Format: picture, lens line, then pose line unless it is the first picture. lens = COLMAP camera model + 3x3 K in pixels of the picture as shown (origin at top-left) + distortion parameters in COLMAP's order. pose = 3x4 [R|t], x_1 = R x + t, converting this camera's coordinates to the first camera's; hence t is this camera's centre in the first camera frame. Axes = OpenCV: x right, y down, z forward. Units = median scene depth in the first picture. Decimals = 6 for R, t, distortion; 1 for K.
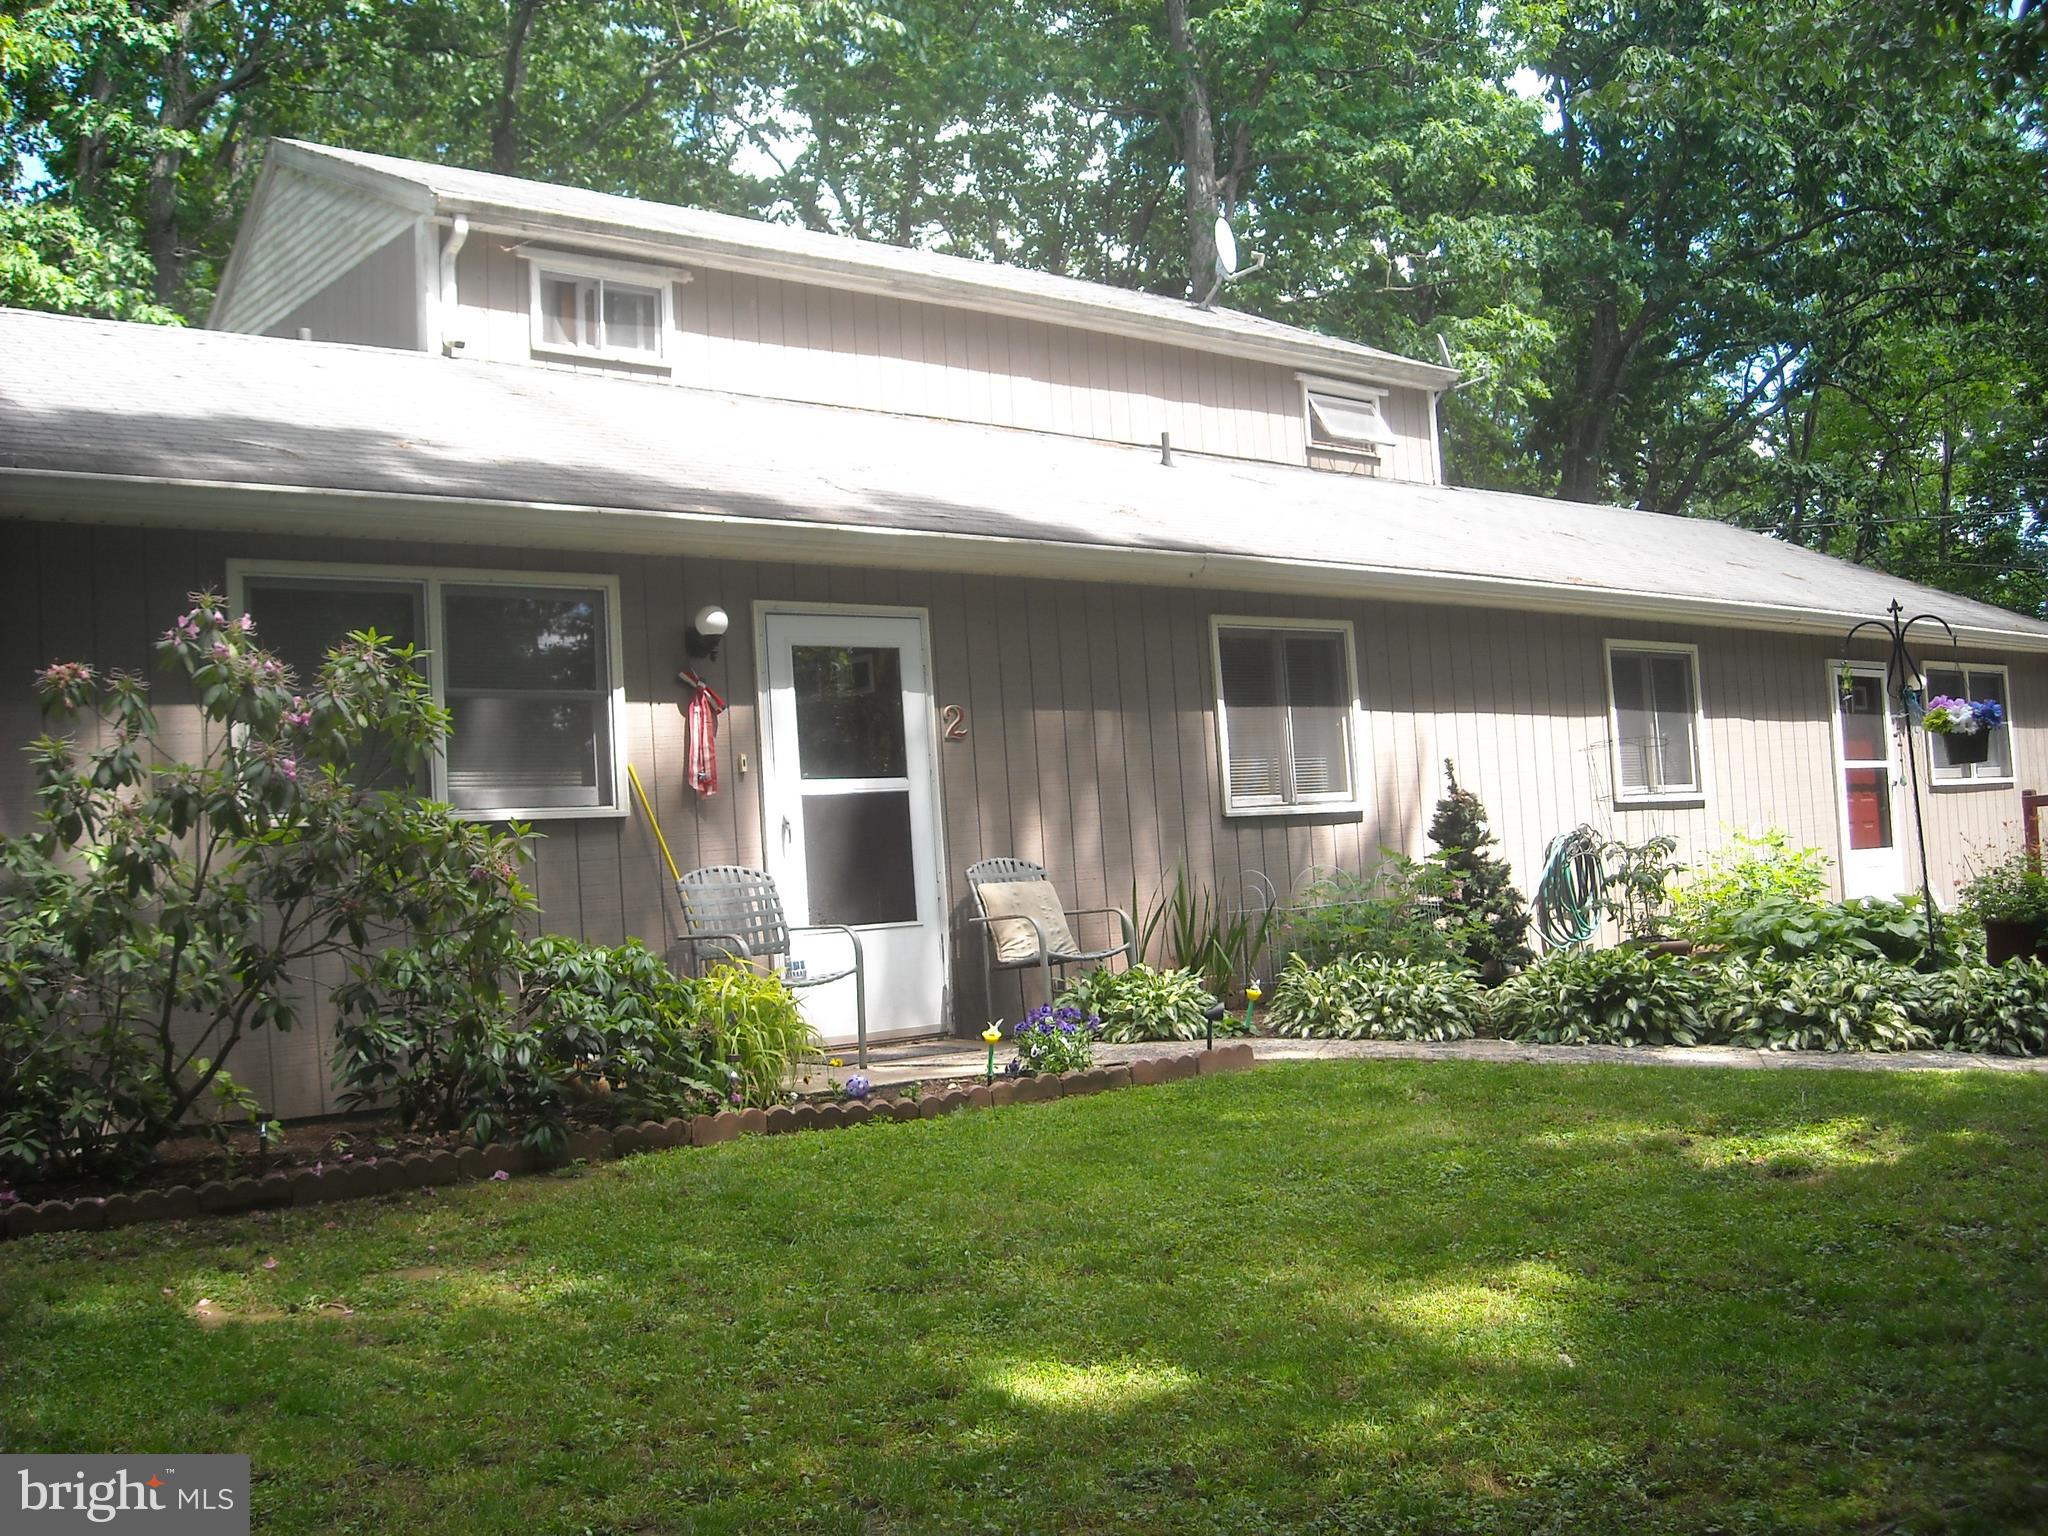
lens RADIAL K [[2076.1, 0, 1024.0], [0, 2076.1, 768.0], [0, 0, 1]] dist [-0.204620, 0.005917]
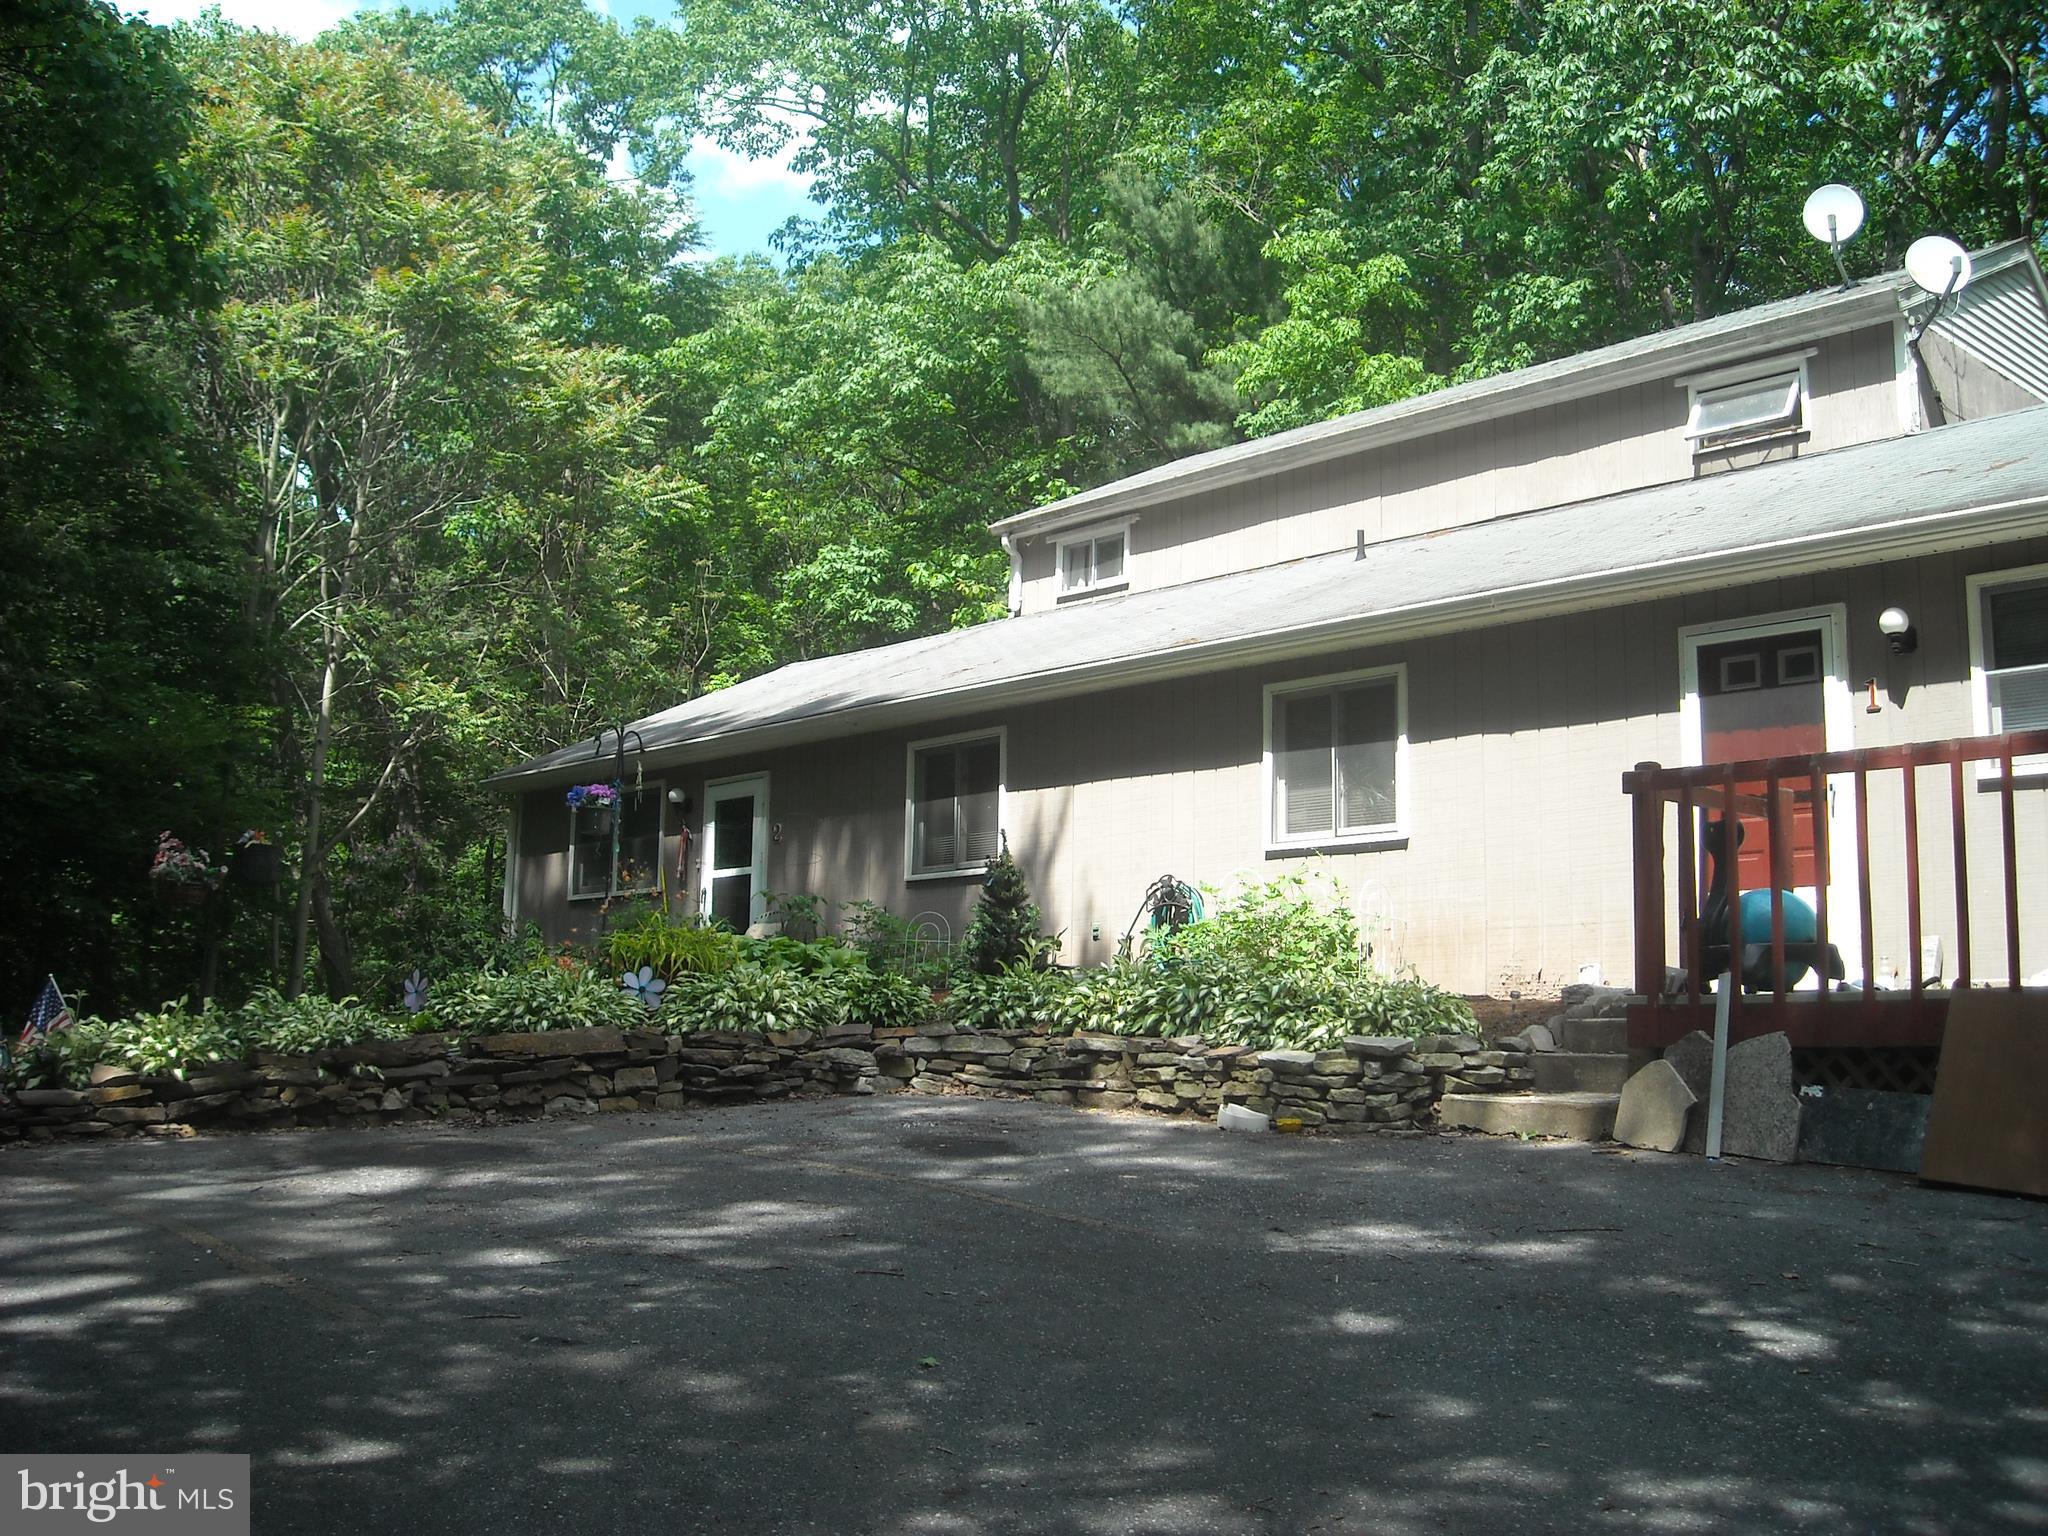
lens RADIAL K [[2076.1, 0, 1024.0], [0, 2076.1, 768.0], [0, 0, 1]] dist [-0.204620, 0.005917]
pose [[0.022410, -0.076502, -0.996818, 1.277123], [0.038949, 0.996378, -0.075593, 0.048037], [0.998990, -0.037131, 0.025308, 0.852065]]
